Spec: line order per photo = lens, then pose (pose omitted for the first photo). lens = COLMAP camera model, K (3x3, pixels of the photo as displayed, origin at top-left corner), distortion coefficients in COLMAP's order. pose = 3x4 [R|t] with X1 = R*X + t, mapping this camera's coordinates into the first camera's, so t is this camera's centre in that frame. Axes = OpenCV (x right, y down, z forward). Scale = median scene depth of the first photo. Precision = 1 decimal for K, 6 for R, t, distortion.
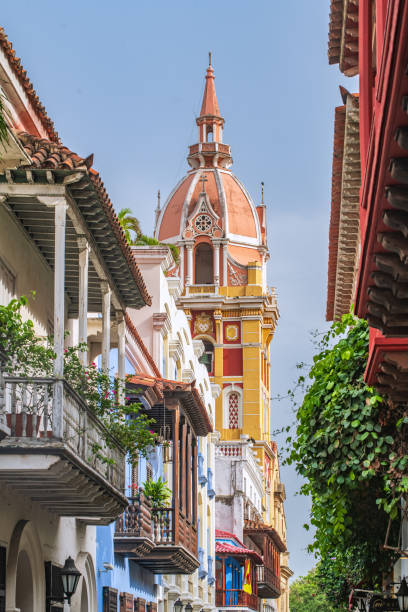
lens RADIAL K [[1651.8, 0, 204.0], [0, 1651.8, 306.0], [0, 0, 1]] dist [-0.076577, -0.257909]
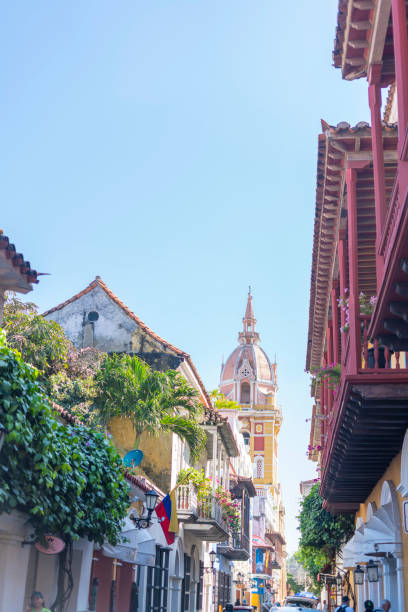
lens RADIAL K [[860.5, 0, 204.0], [0, 860.5, 306.0], [0, 0, 1]] dist [0.022123, 0.050703]
pose [[0.998744, 0.018976, -0.046373, -0.010041], [-0.024208, 0.993069, -0.115011, -0.026058], [0.043869, 0.115990, 0.992281, -0.119152]]
